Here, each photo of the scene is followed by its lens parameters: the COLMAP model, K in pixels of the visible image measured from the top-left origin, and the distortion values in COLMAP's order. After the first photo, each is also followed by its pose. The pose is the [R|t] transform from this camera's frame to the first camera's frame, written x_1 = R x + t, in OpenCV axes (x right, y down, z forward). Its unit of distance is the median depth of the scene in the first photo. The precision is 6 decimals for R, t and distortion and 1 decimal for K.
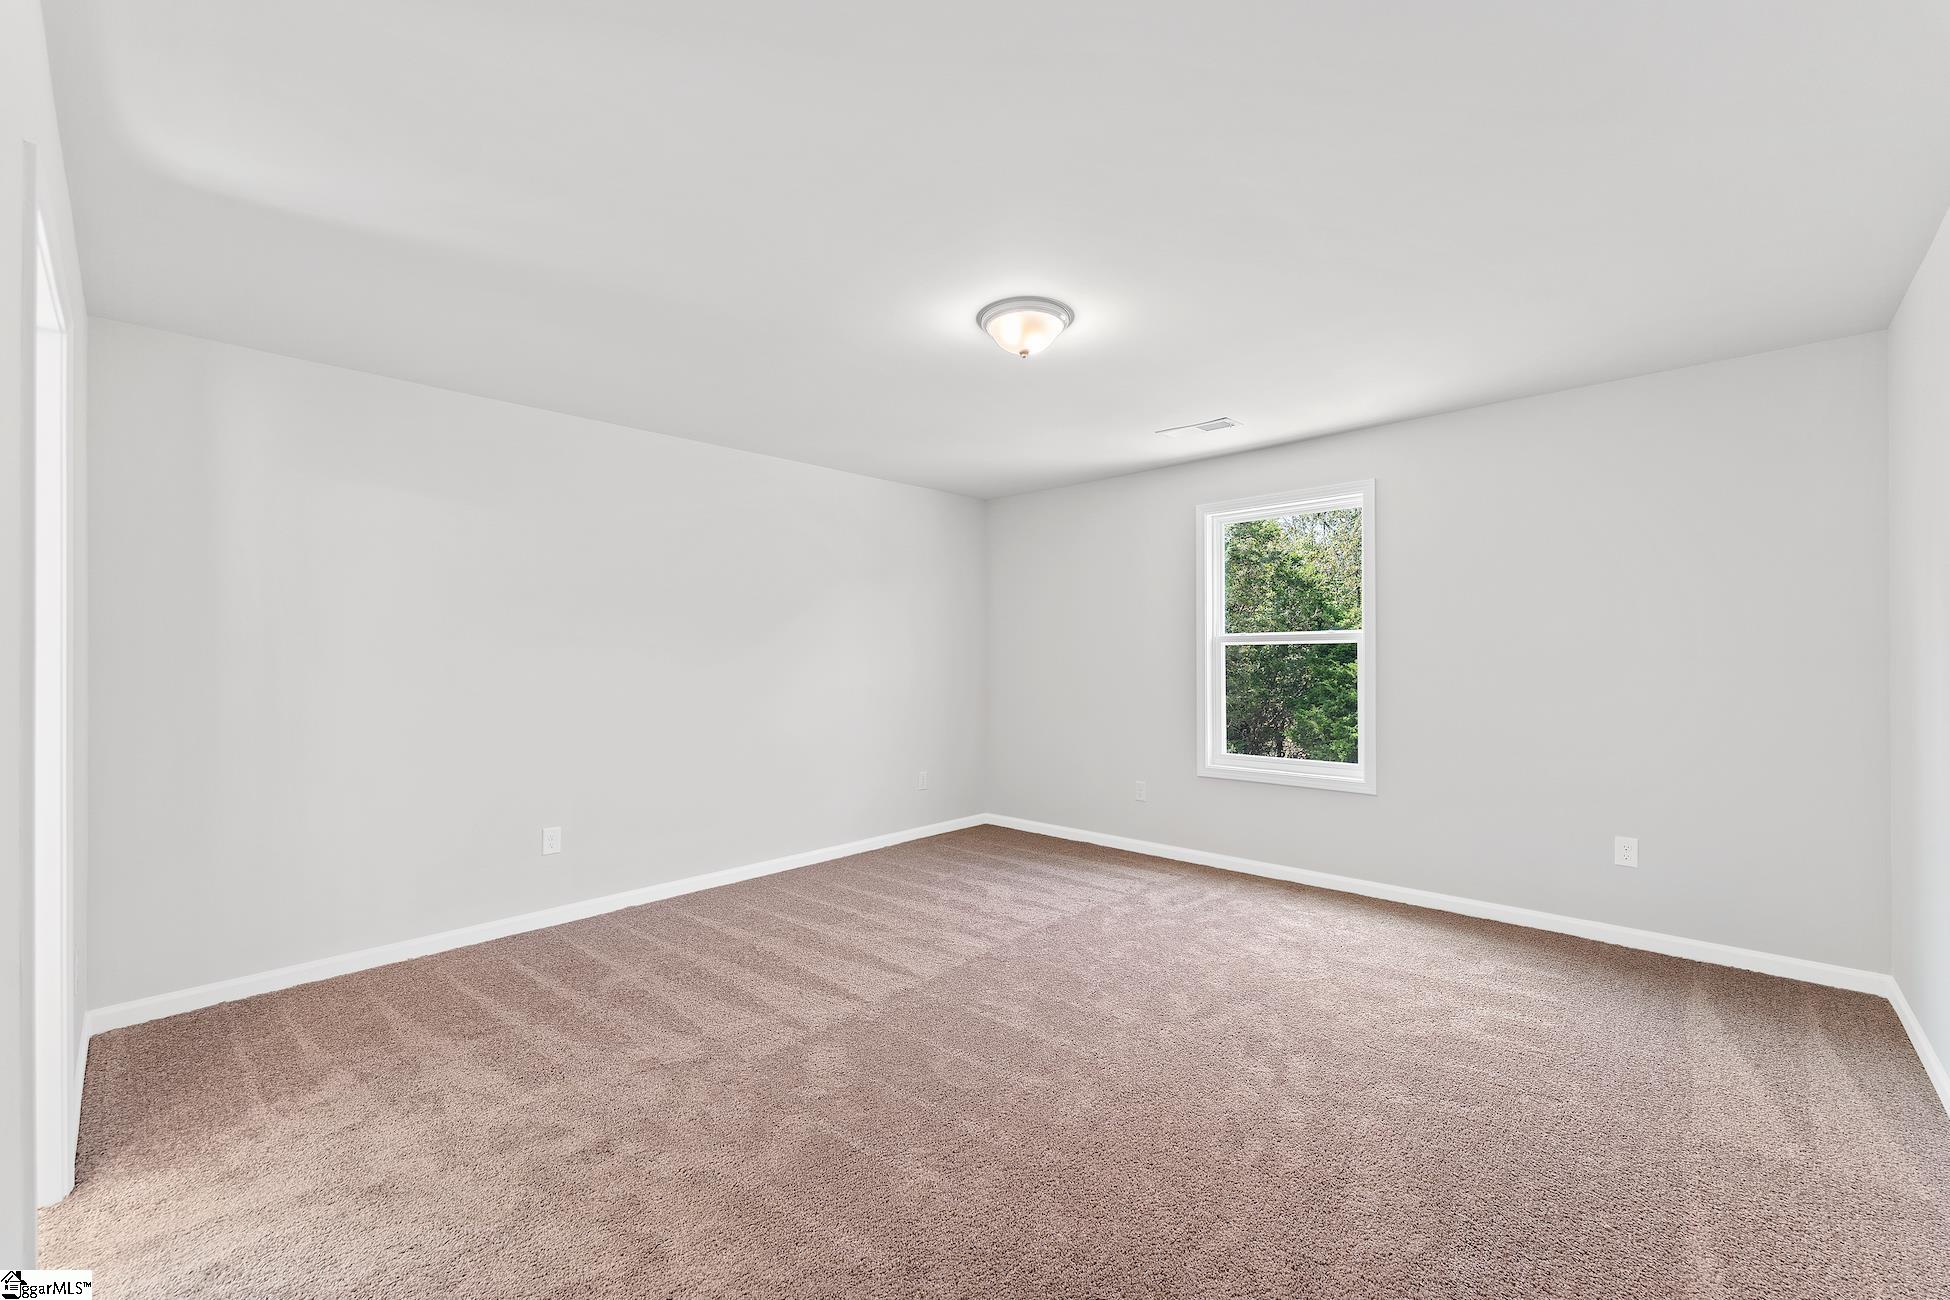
lens RADIAL K [[793.7, 0, 978.2], [0, 793.7, 656.9], [0, 0, 1]] dist [-0.002022, -0.000189]
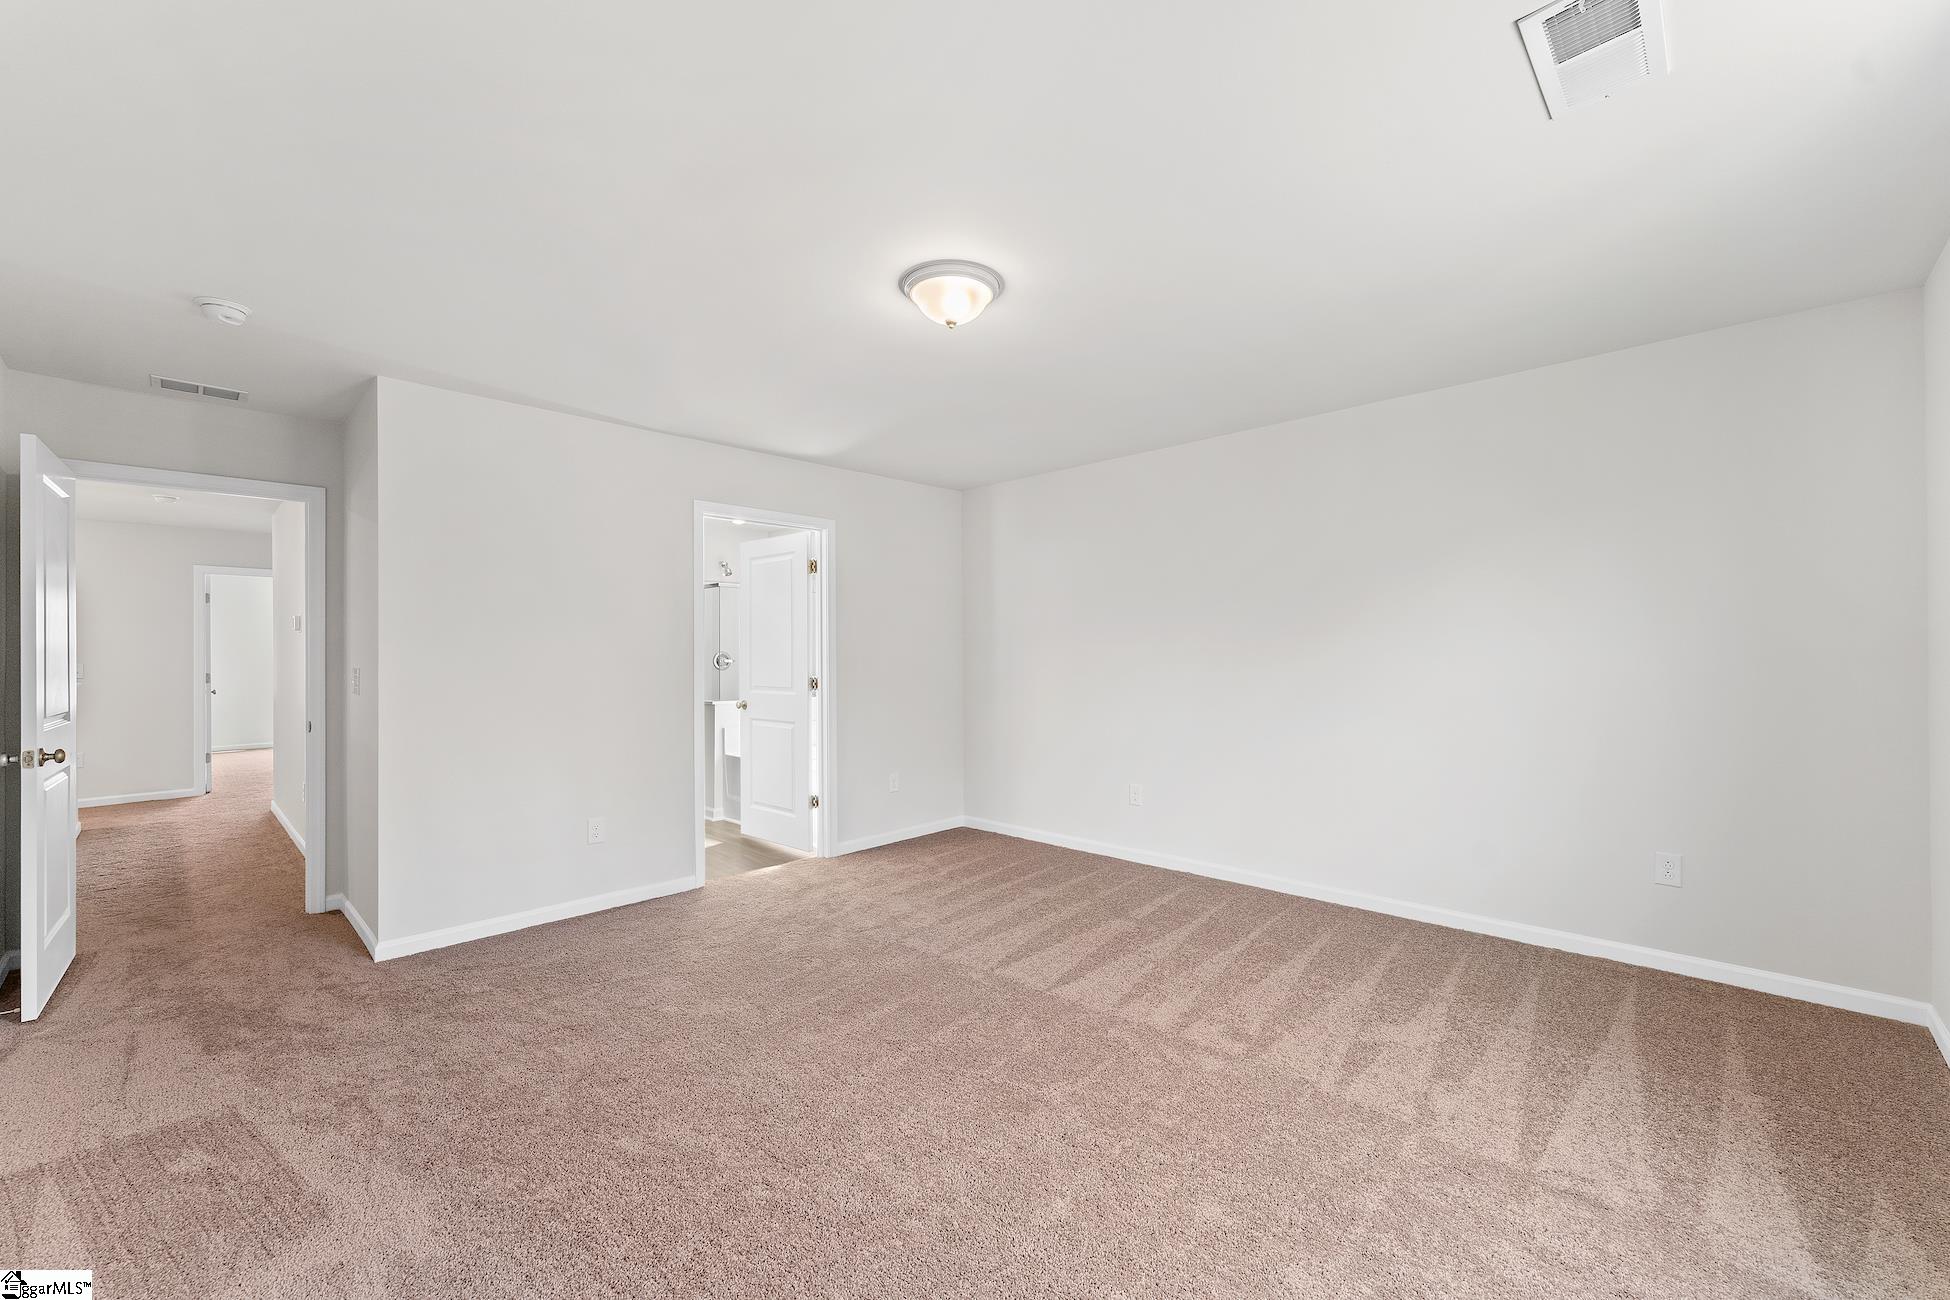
lens RADIAL K [[793.7, 0, 978.3], [0, 793.7, 647.3], [0, 0, 1]] dist [-0.002022, -0.000189]
pose [[-0.016496, 0.001817, -0.999862, 0.757421], [0.003483, 0.999992, 0.001759, -0.005920], [0.999858, -0.003453, -0.016502, 0.802758]]
